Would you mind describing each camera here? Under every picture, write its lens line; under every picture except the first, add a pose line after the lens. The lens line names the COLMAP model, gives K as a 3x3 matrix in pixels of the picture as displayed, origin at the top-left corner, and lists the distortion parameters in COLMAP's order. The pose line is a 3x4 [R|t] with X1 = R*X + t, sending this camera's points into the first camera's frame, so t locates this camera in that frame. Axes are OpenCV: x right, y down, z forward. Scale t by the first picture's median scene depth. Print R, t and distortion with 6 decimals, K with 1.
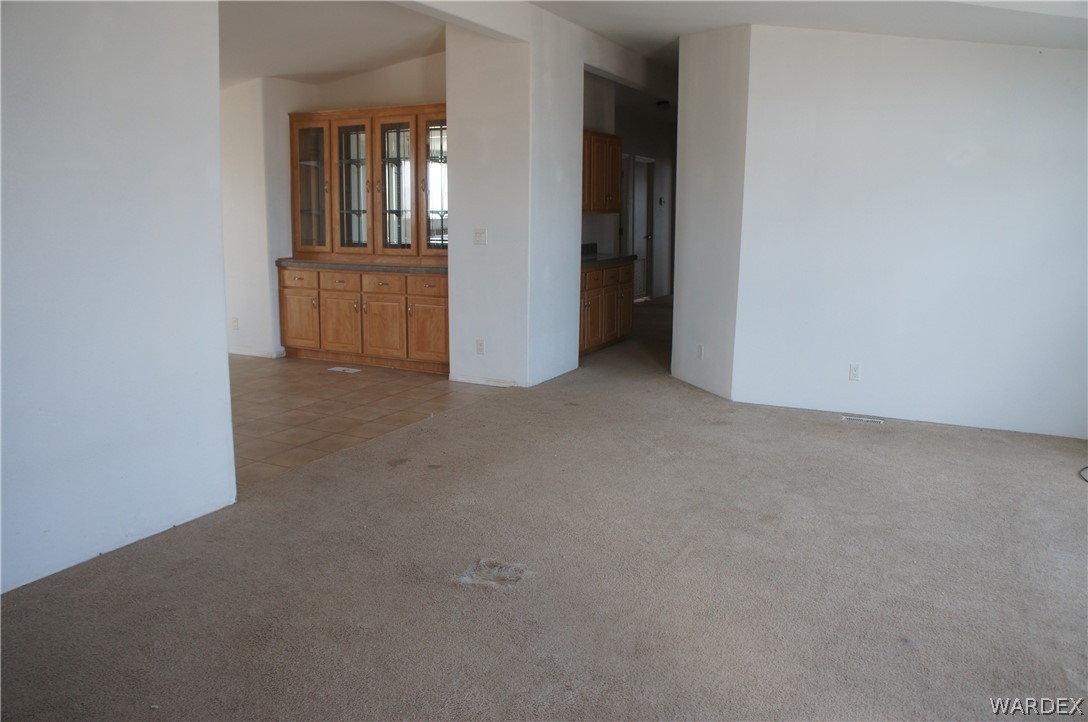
lens RADIAL K [[879.7, 0, 544.0], [0, 879.7, 361.0], [0, 0, 1]] dist [-0.205338, 0.162152]
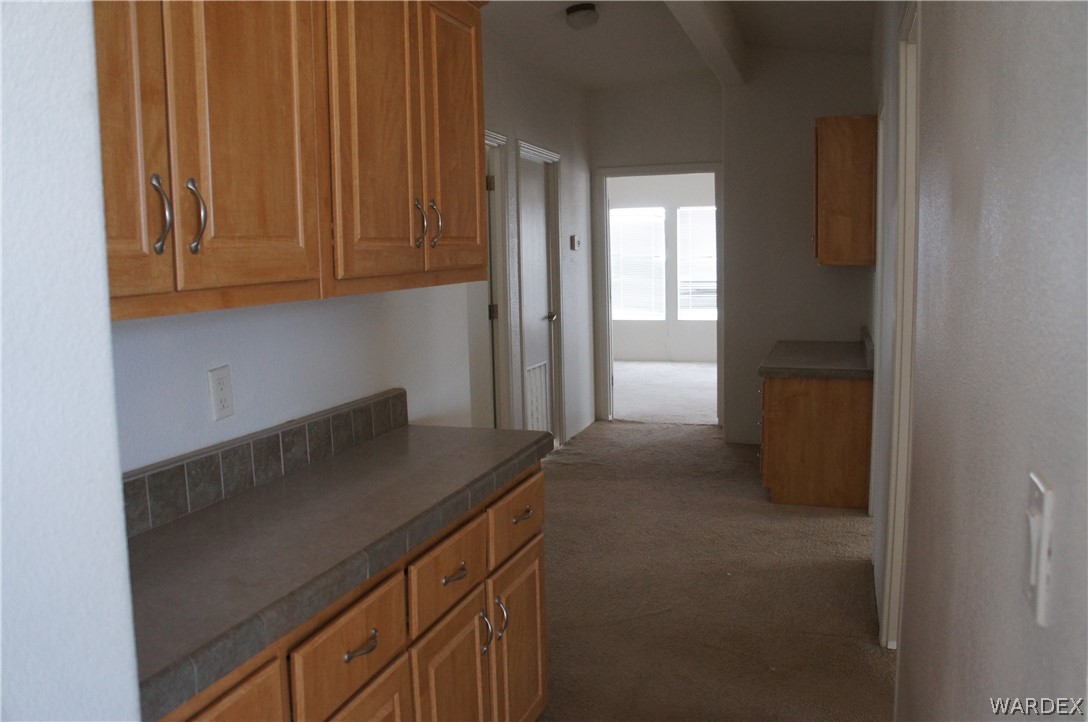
lens RADIAL K [[938.2, 0, 544.0], [0, 938.2, 361.0], [0, 0, 1]] dist [-0.008492, 0.002125]
pose [[0.991060, -0.035791, 0.128527, 0.049646], [0.043712, 0.997280, -0.059345, -0.090466], [-0.126053, 0.064433, 0.989929, 0.507532]]
